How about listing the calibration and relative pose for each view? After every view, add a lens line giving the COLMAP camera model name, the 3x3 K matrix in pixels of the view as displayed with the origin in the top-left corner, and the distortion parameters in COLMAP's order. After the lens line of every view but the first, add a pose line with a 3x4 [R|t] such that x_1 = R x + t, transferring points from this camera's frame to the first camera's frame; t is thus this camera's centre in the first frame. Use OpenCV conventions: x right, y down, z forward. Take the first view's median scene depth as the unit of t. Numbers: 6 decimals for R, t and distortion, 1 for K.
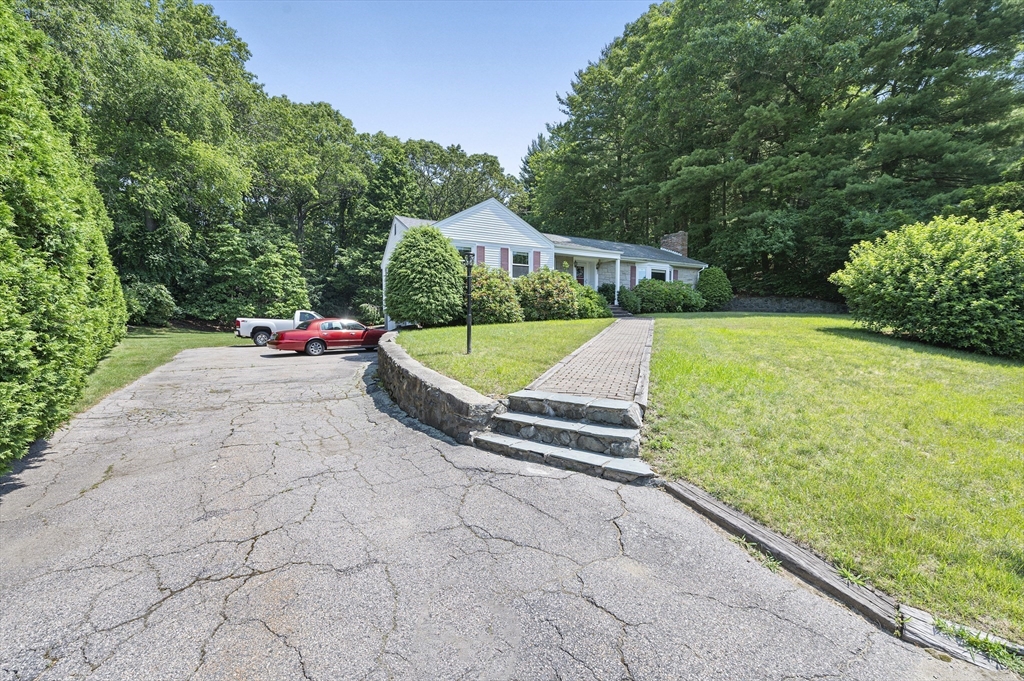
lens RADIAL K [[406.3, 0, 510.0], [0, 406.3, 338.0], [0, 0, 1]] dist [0.000276, -0.000051]
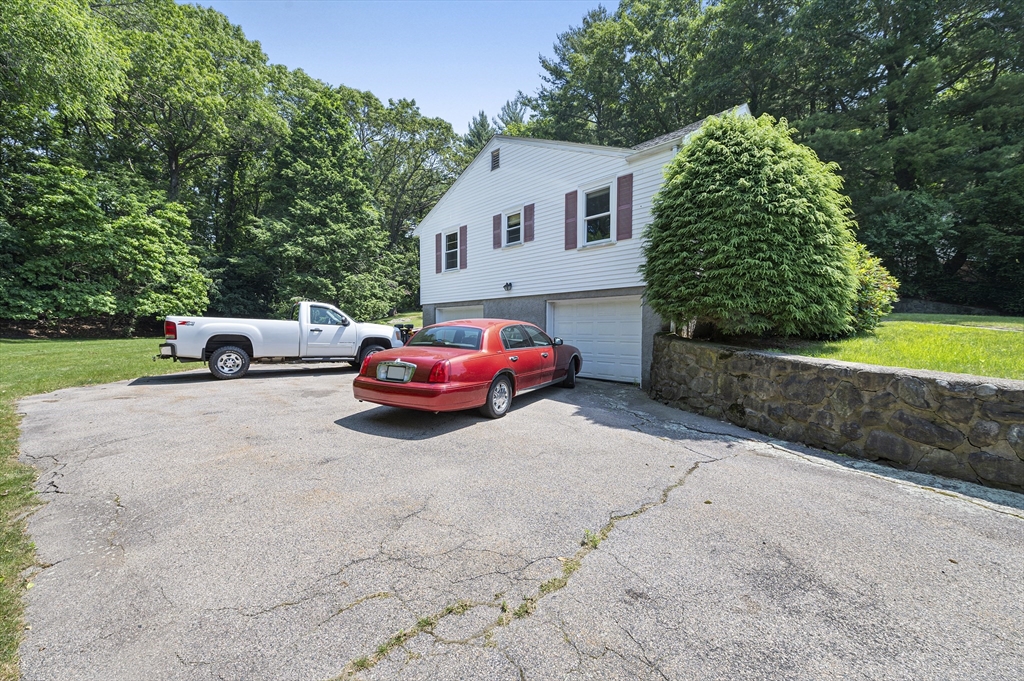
lens RADIAL K [[409.3, 0, 511.6], [0, 409.3, 330.6], [0, 0, 1]] dist [-0.004265, -0.000374]
pose [[0.956578, -0.009765, 0.291314, -0.199316], [0.014646, 0.999786, -0.014580, -0.009985], [-0.291110, 0.018214, 0.956516, 0.207111]]
